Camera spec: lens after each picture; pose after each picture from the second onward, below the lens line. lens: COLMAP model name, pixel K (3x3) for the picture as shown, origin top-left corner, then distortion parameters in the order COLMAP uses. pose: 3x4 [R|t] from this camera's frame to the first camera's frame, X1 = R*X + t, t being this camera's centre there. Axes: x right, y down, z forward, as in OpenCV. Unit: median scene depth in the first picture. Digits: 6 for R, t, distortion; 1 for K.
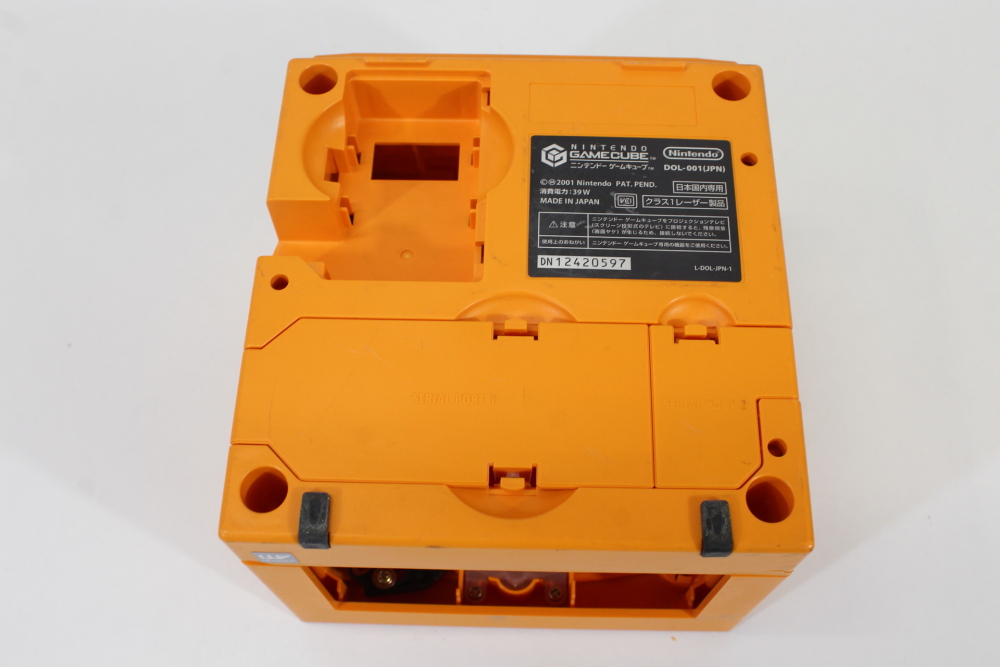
lens RADIAL K [[1063.8, 0, 499.4], [0, 1063.8, 330.4], [0, 0, 1]] dist [-0.109399, 0.000000]
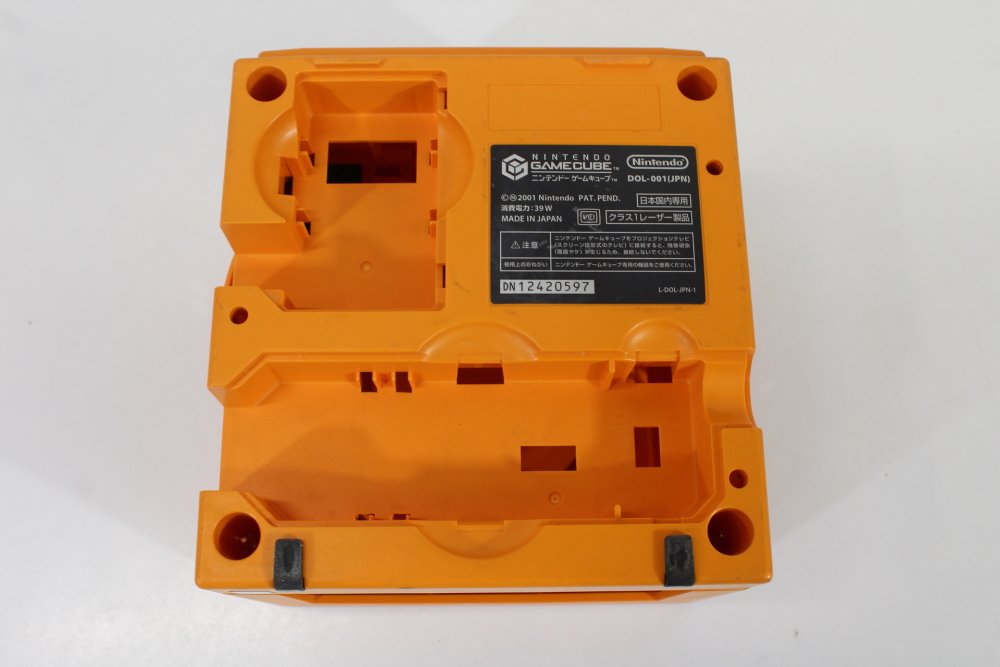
lens RADIAL K [[1063.8, 0, 504.7], [0, 1063.8, 330.7], [0, 0, 1]] dist [-0.109399, 0.000000]
pose [[0.998996, -0.028581, 0.034489, 0.004786], [0.022661, 0.986652, 0.161261, -0.180706], [-0.038638, -0.160318, 0.986309, 0.019077]]
